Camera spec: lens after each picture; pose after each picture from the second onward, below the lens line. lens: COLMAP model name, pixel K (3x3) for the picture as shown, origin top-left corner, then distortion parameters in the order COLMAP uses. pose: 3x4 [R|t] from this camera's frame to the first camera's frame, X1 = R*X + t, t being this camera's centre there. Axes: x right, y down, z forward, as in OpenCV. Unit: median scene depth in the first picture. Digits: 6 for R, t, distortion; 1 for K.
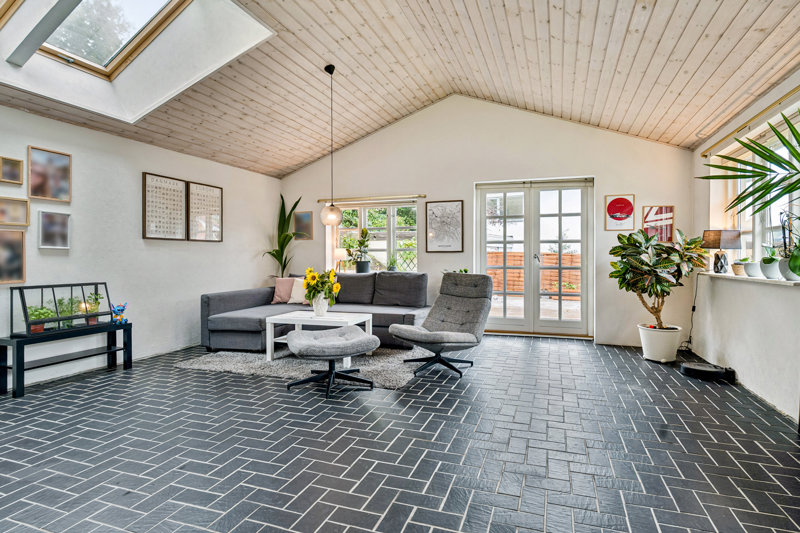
lens RADIAL K [[405.8, 0, 398.2], [0, 405.8, 260.0], [0, 0, 1]] dist [0.007186, 0.000882]
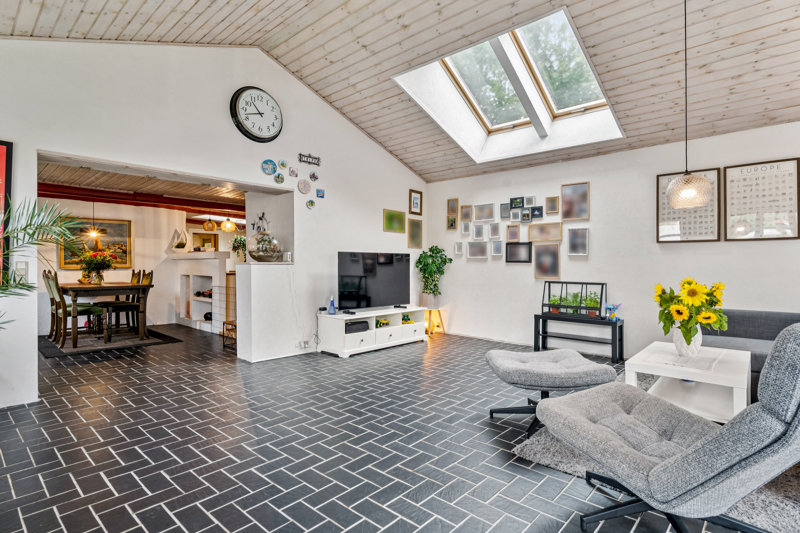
lens RADIAL K [[405.8, 0, 401.8], [0, 405.8, 273.3], [0, 0, 1]] dist [0.007186, 0.000882]
pose [[-0.326474, 0.023259, -0.944920, 0.562445], [-0.009021, 0.999575, 0.027722, 0.000104], [0.945163, 0.017574, -0.326125, 0.807631]]
